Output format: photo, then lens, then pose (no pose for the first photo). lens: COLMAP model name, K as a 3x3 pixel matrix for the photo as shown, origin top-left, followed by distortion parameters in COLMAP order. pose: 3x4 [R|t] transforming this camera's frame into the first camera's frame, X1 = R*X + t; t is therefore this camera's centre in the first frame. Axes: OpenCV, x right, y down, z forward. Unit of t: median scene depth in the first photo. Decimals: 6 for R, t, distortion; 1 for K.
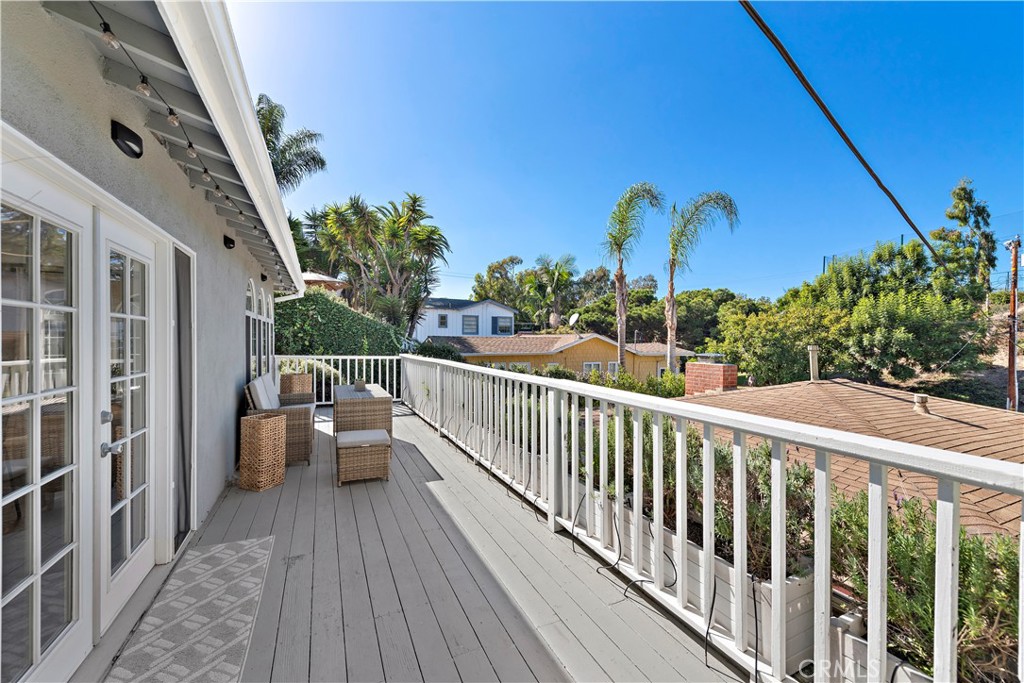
lens RADIAL K [[402.8, 0, 511.8], [0, 402.8, 343.6], [0, 0, 1]] dist [0.002083, -0.000012]
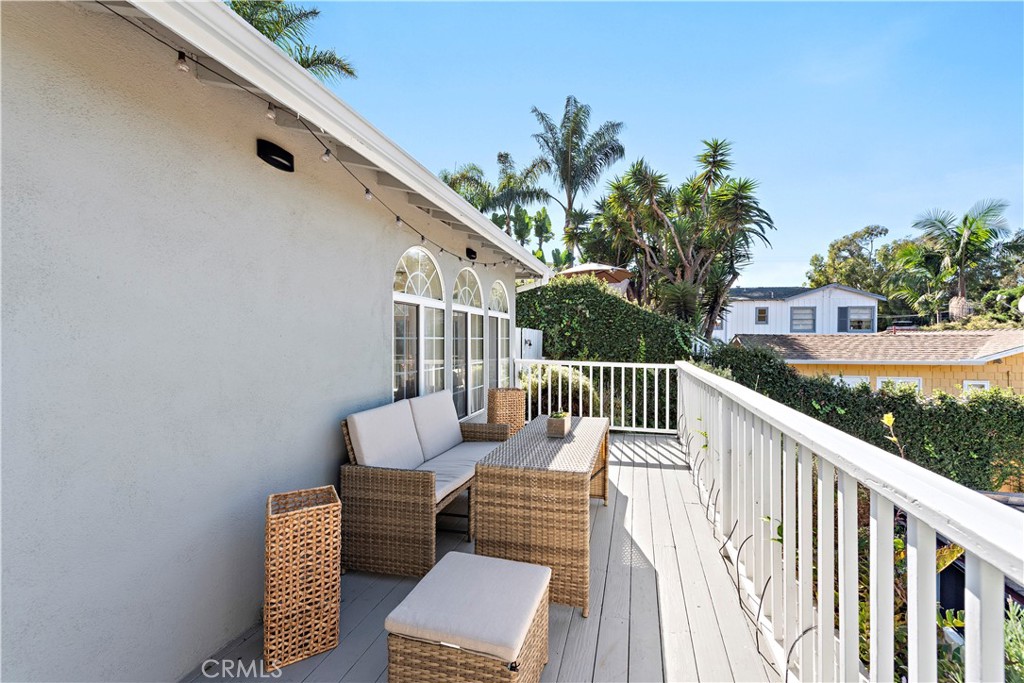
lens RADIAL K [[411.7, 0, 554.4], [0, 411.7, 344.7], [0, 0, 1]] dist [0.014174, -0.000117]
pose [[0.800546, 0.004954, -0.599251, -0.024250], [-0.003742, 0.999988, 0.003269, -0.001493], [0.599260, -0.000375, 0.800554, 0.231120]]
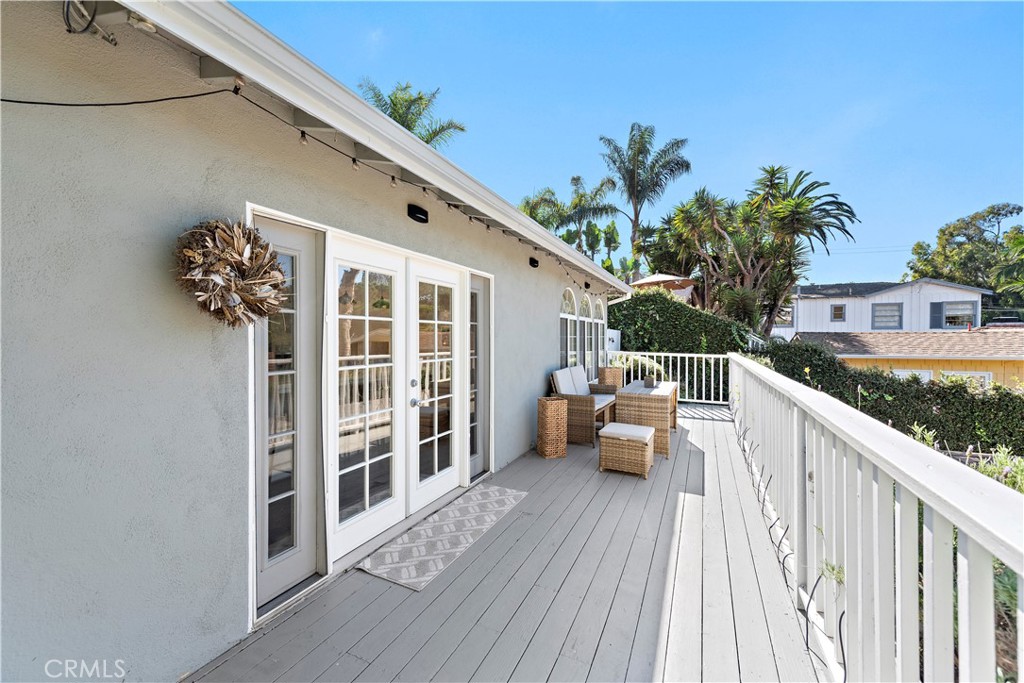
lens RADIAL K [[398.4, 0, 511.7], [0, 398.4, 342.7], [0, 0, 1]] dist [0.003335, -0.000087]
pose [[0.625976, 0.004294, -0.779830, 0.076120], [-0.002516, 0.999991, 0.003486, 0.001130], [0.779838, -0.000220, 0.625981, 0.041364]]
